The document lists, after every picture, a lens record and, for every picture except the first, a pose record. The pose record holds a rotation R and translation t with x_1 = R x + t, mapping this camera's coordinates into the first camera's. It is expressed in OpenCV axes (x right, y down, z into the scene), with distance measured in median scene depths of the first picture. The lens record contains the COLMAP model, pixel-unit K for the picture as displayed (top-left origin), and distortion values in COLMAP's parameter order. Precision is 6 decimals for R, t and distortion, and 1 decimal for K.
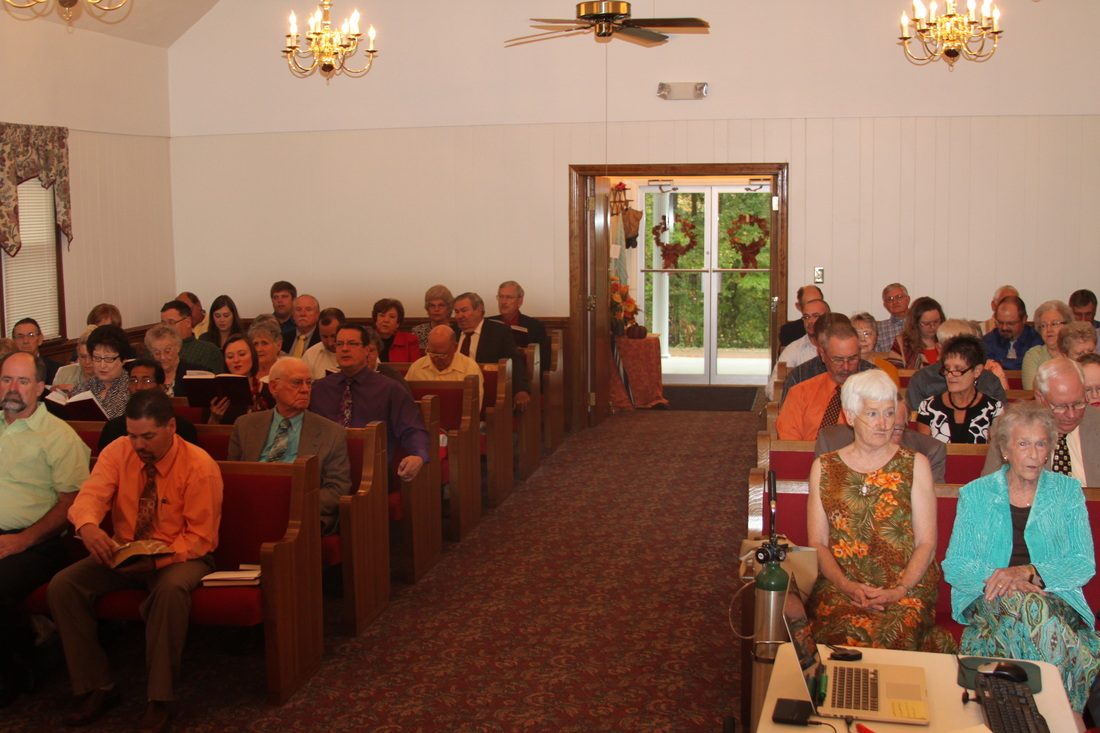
lens RADIAL K [[1470.5, 0, 523.2], [0, 1470.5, 392.4], [0, 0, 1]] dist [-0.144699, 0.169790]
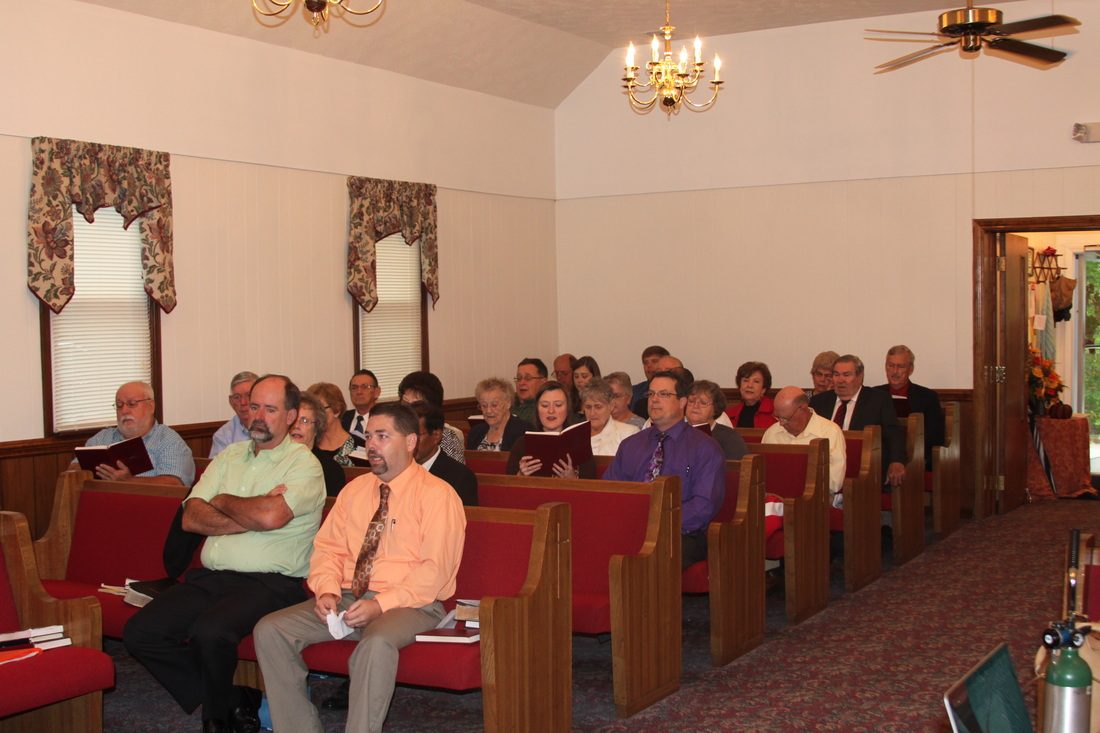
lens RADIAL K [[1470.5, 0, 523.2], [0, 1470.5, 392.4], [0, 0, 1]] dist [-0.144699, 0.169790]
pose [[0.947185, 0.014403, -0.320365, 0.062963], [-0.036490, 0.997343, -0.063048, 0.018439], [0.318606, 0.071409, 0.945194, 0.088413]]
